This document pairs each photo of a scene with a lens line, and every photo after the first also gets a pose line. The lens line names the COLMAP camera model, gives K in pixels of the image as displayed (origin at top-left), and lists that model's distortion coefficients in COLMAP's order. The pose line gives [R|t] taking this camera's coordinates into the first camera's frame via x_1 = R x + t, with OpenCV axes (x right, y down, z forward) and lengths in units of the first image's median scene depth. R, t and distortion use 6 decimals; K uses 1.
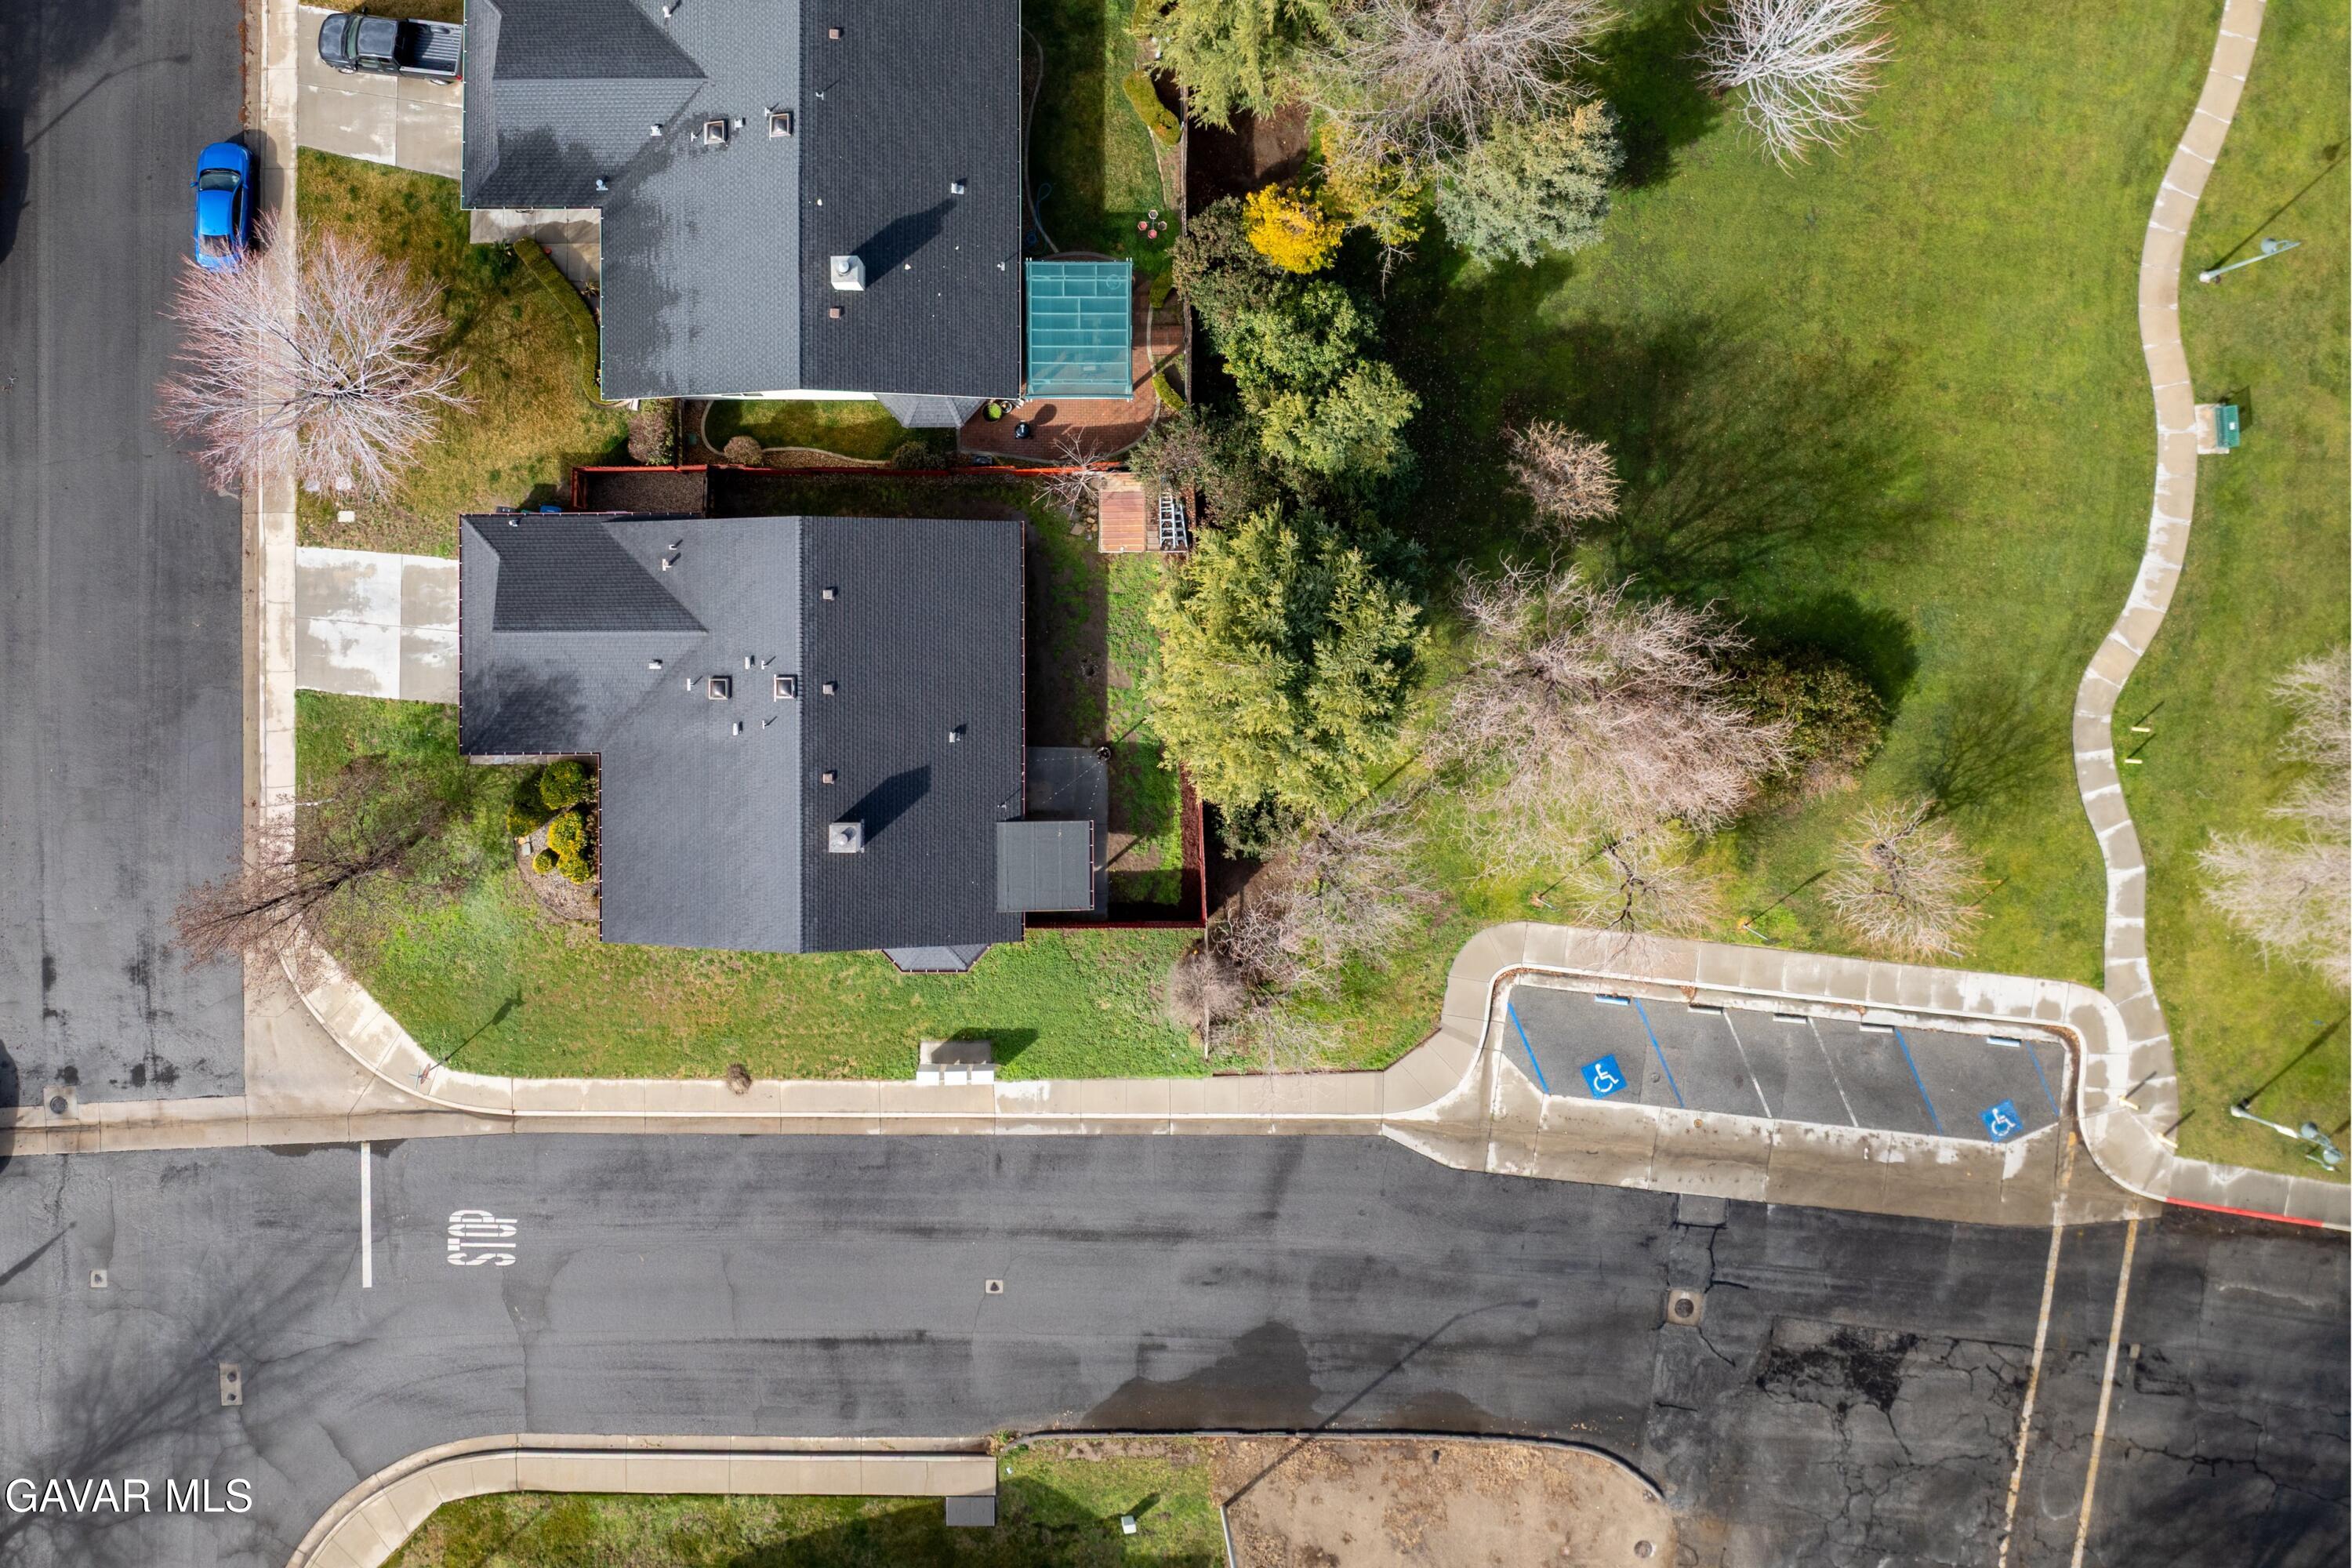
lens RADIAL K [[1822.9, 0, 1061.0], [0, 1822.9, 662.2], [0, 0, 1]] dist [-0.050024, 0.017526]
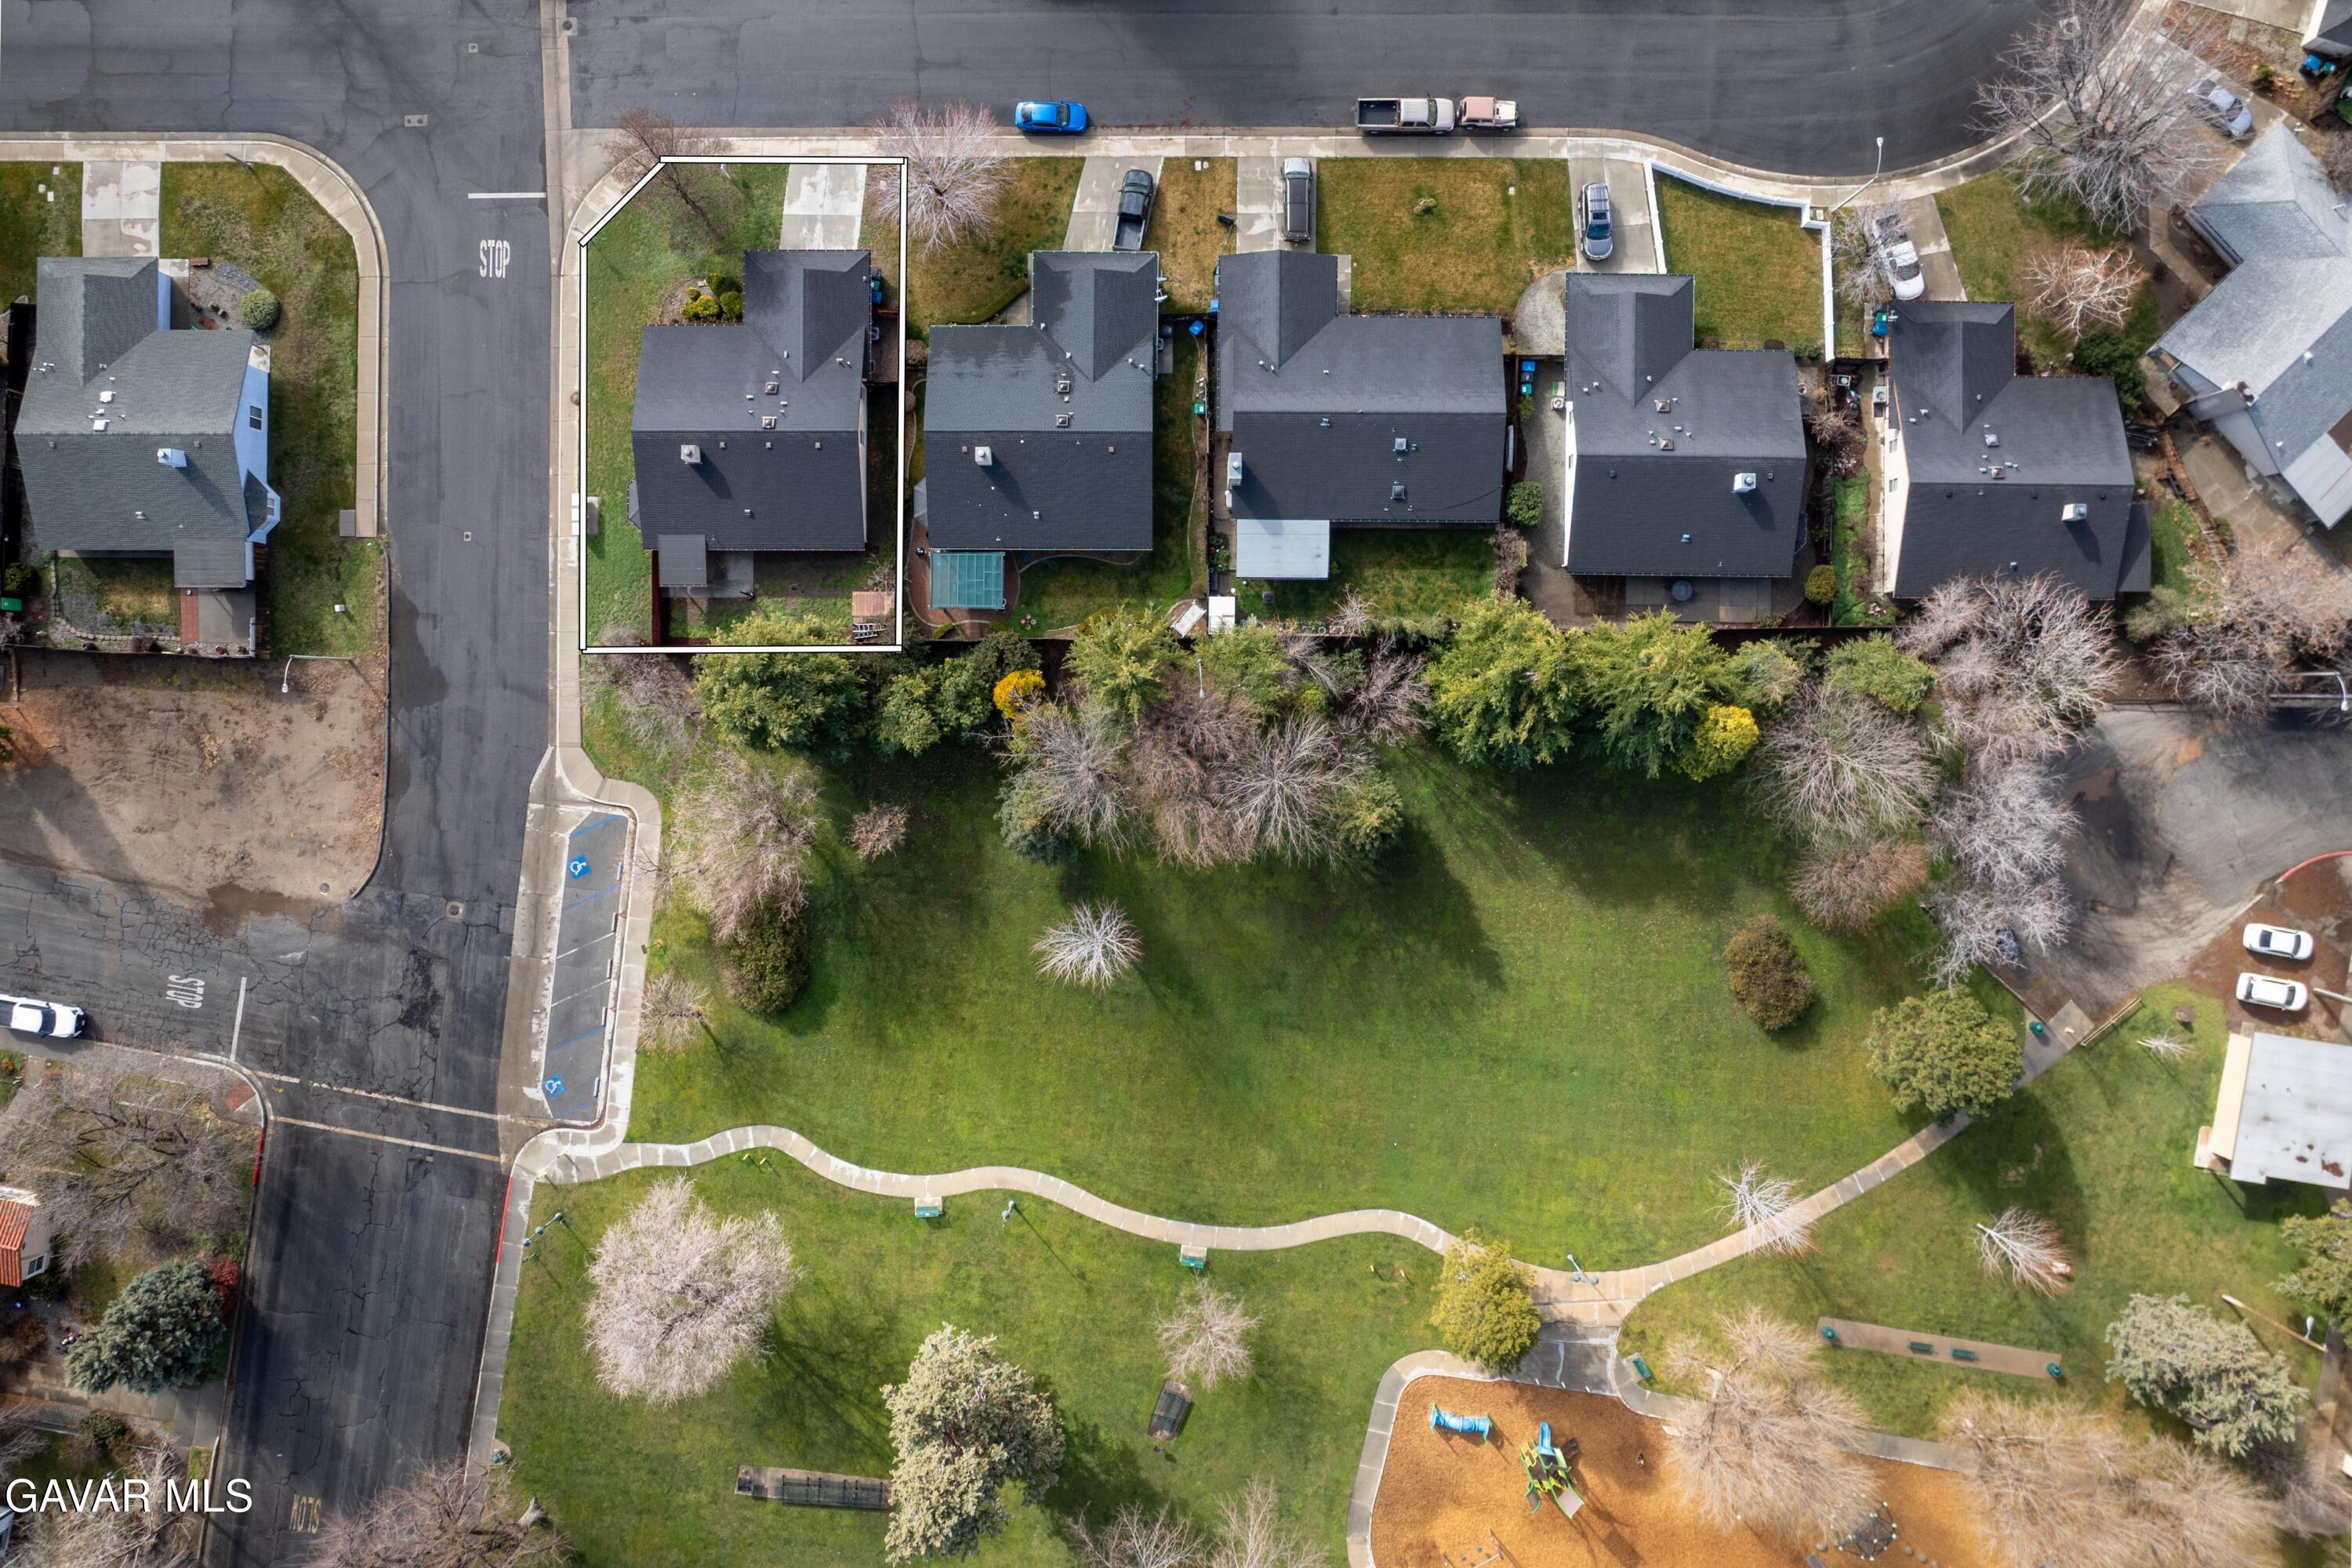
lens RADIAL K [[1664.7, 0, 1181.8], [0, 1664.7, 726.6], [0, 0, 1]] dist [-0.033851, -0.007471]
pose [[-0.006649, 0.999907, 0.011902, 0.132732], [-0.999937, -0.006756, 0.008999, -0.401838], [0.009078, -0.011842, 0.999889, -0.685105]]
